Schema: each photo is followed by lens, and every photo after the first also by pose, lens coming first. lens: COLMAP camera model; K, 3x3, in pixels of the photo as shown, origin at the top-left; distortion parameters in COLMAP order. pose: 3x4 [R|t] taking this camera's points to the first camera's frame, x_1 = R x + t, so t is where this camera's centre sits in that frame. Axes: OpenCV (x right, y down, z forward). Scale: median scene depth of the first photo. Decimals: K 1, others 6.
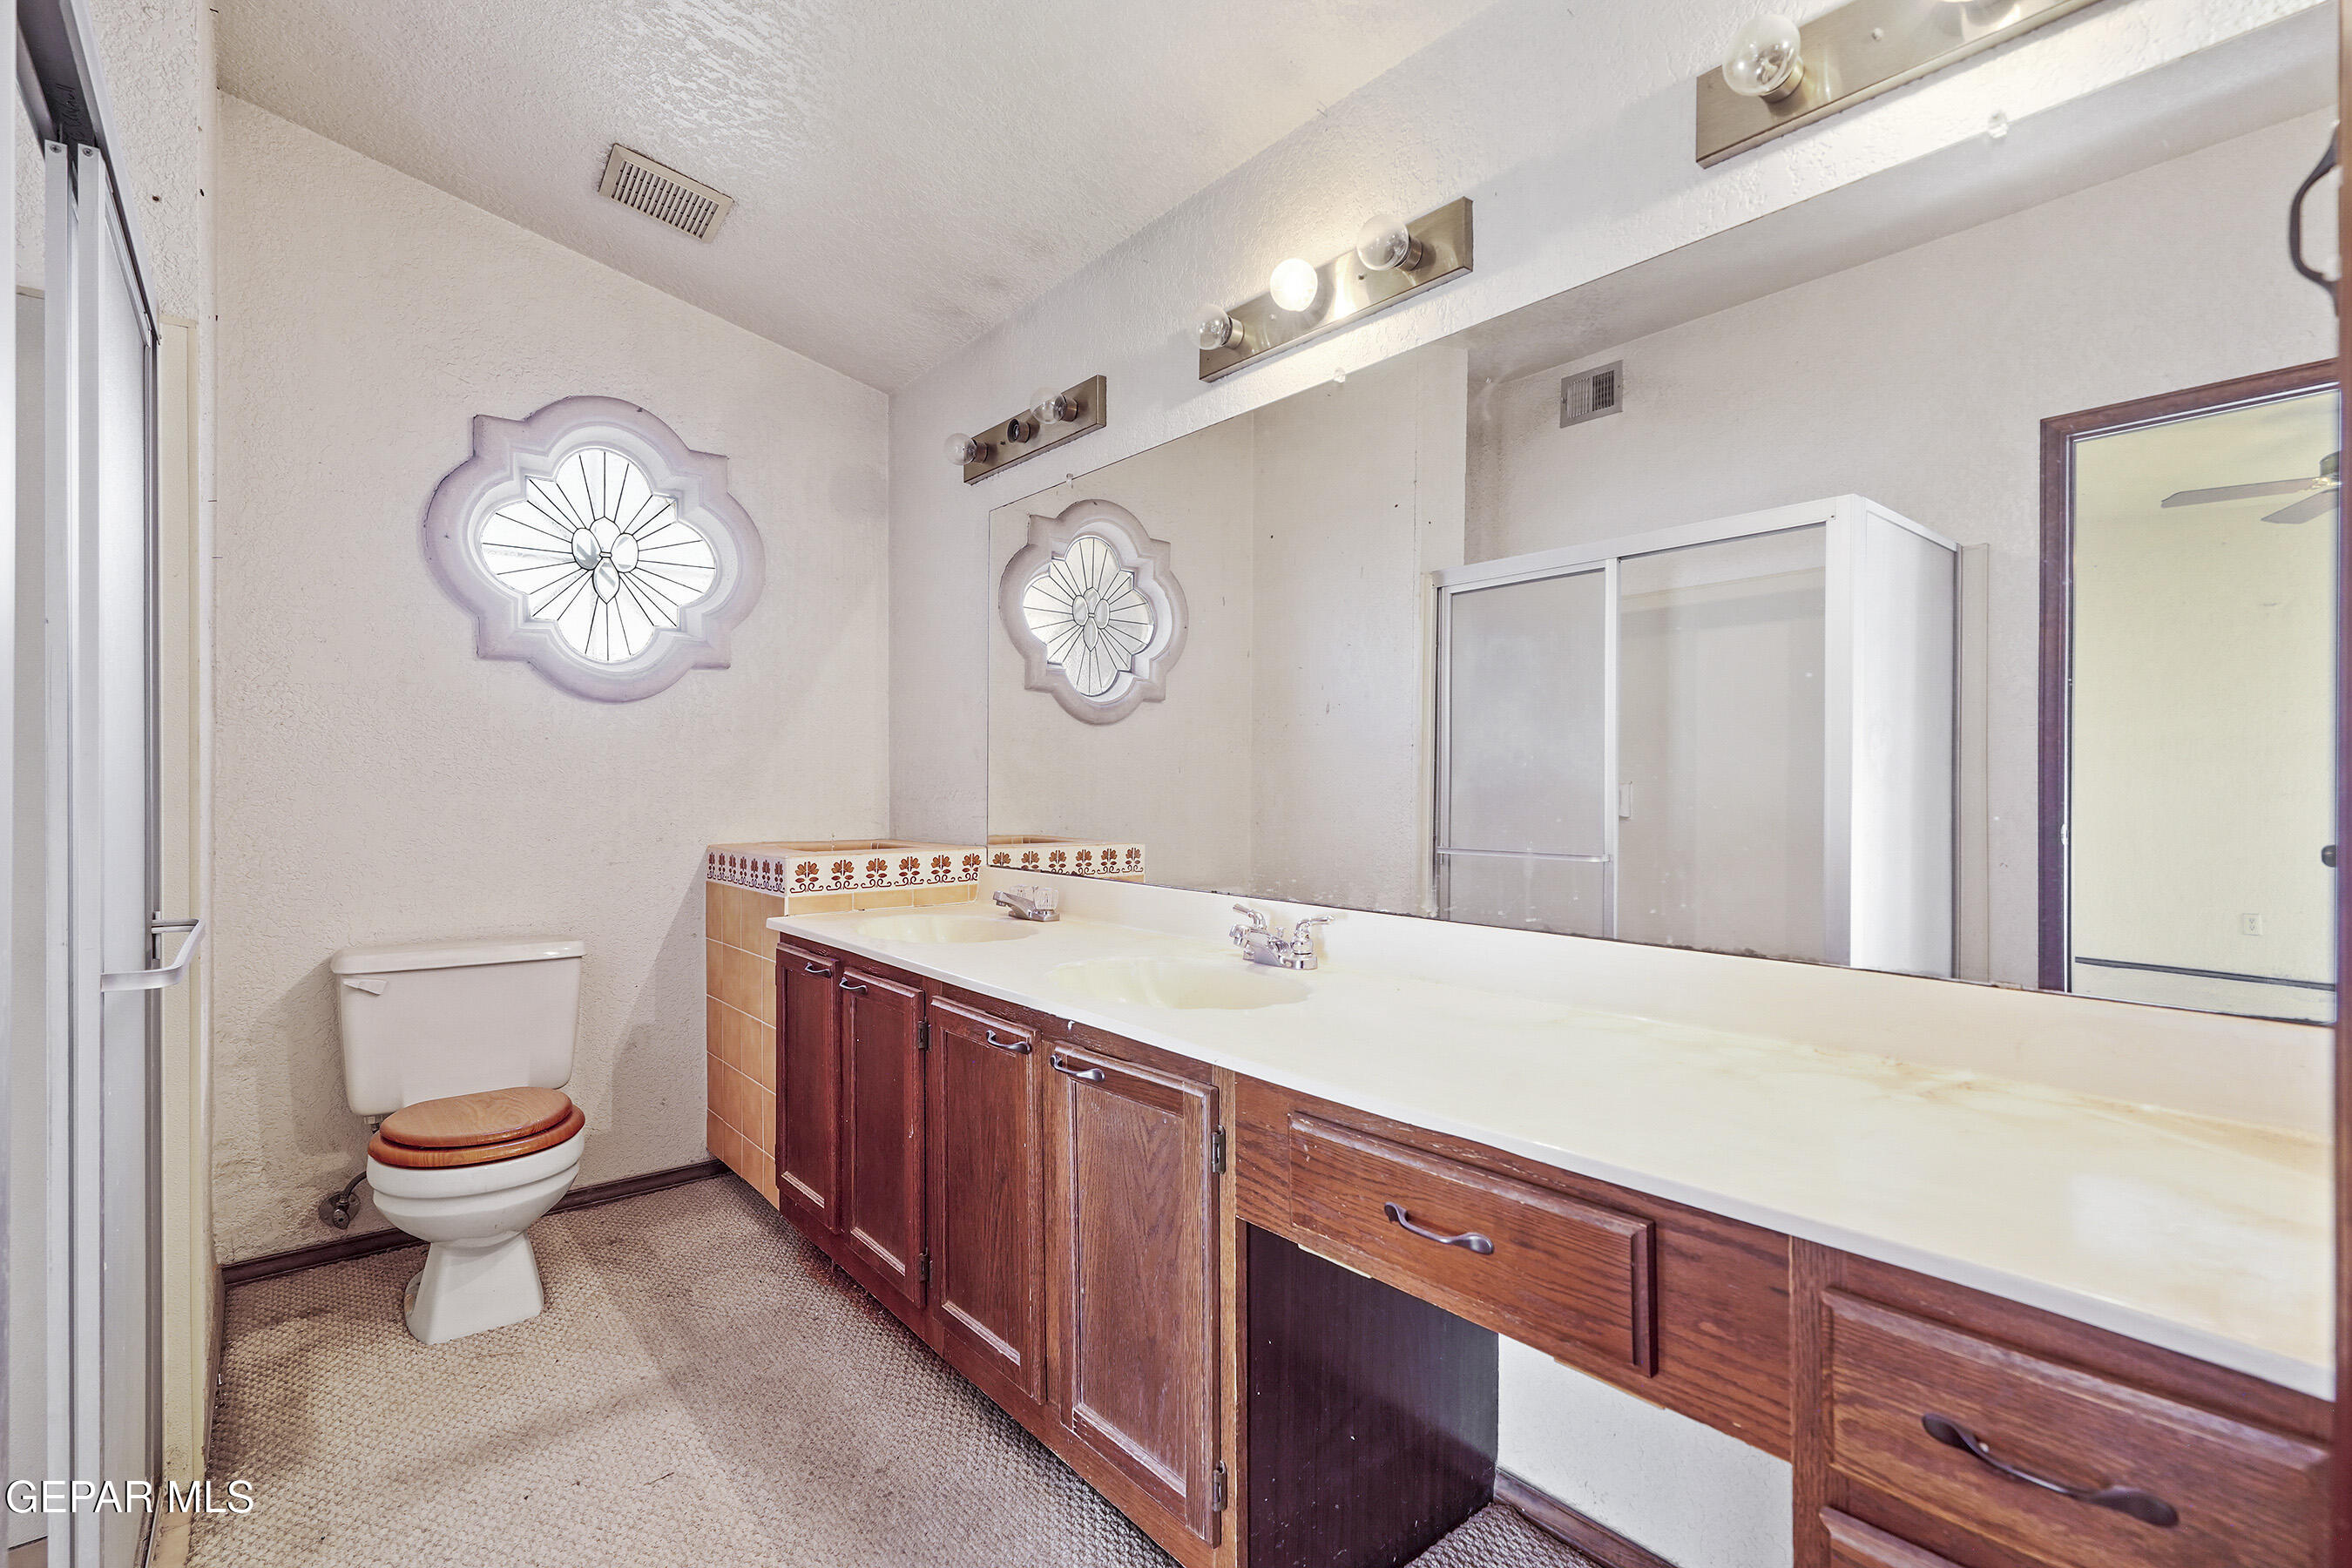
lens RADIAL K [[1079.4, 0, 1177.1], [0, 1079.4, 783.8], [0, 0, 1]] dist [-0.001464, 0.001748]
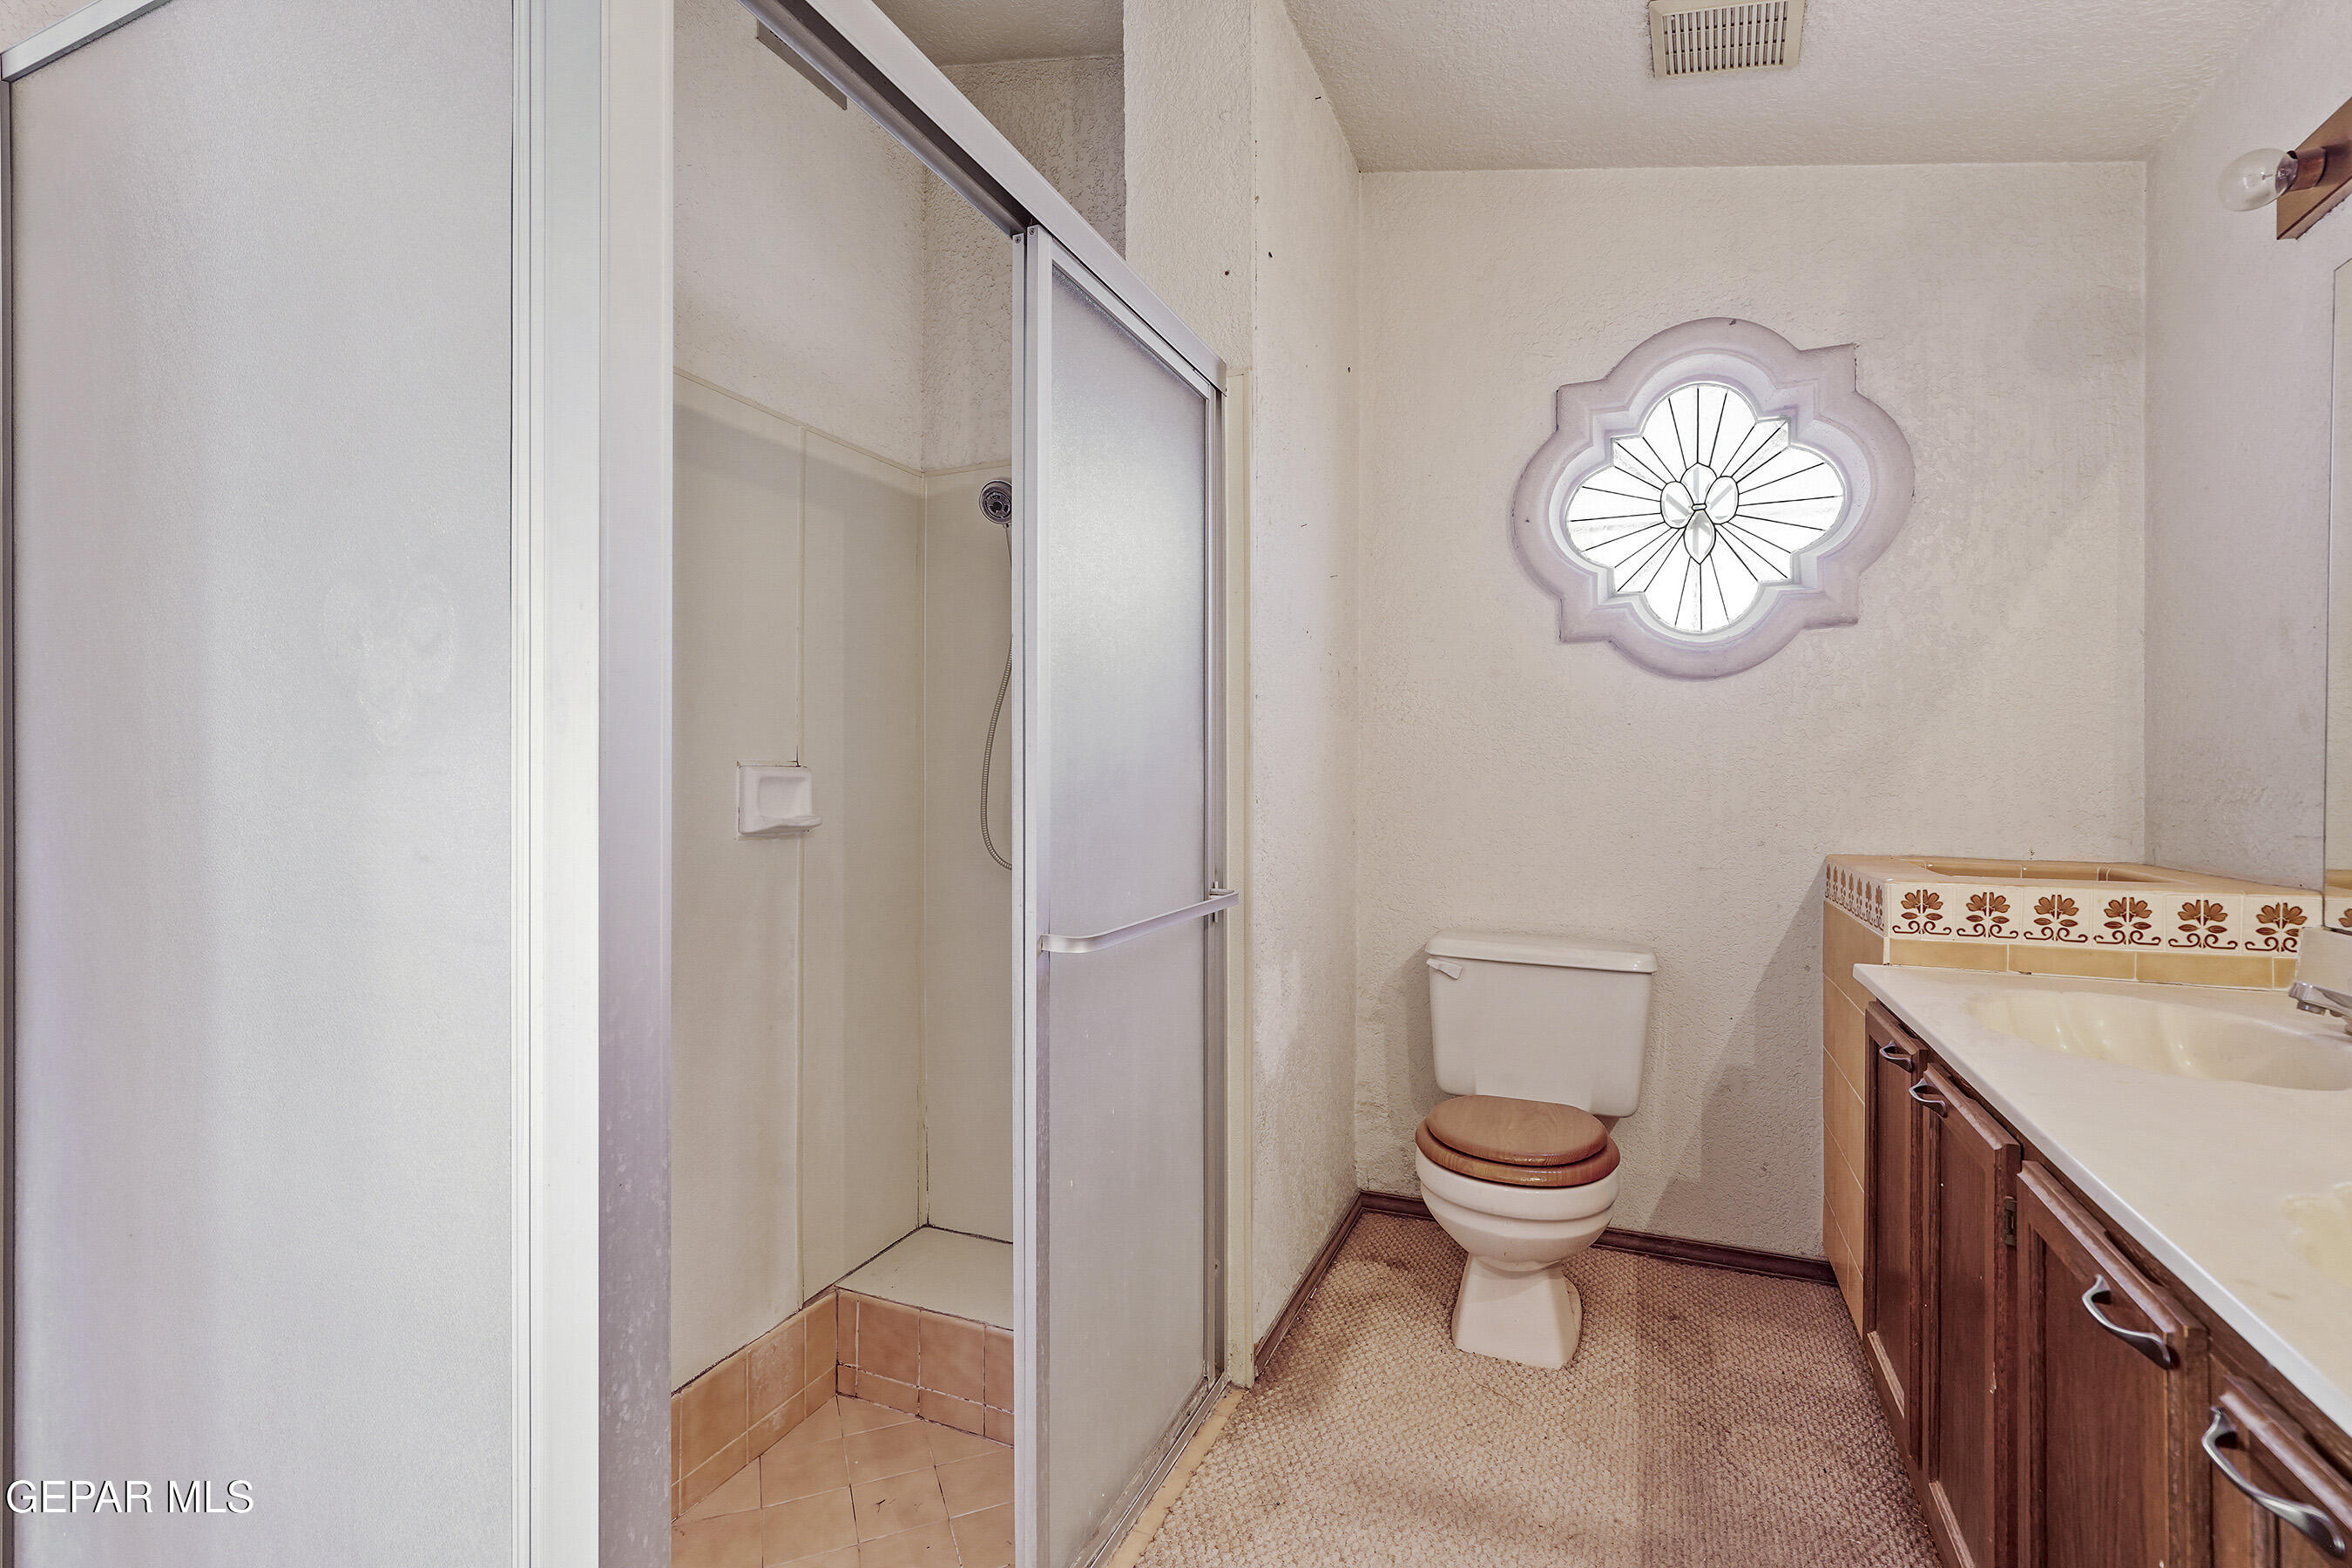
lens RADIAL K [[1079.4, 0, 1177.6], [0, 1079.4, 777.5], [0, 0, 1]] dist [-0.001464, 0.001748]
pose [[0.458164, 0.005263, -0.888852, 0.046643], [-0.004470, 0.999983, 0.003617, 0.000945], [0.888857, 0.002316, 0.458180, 0.265276]]
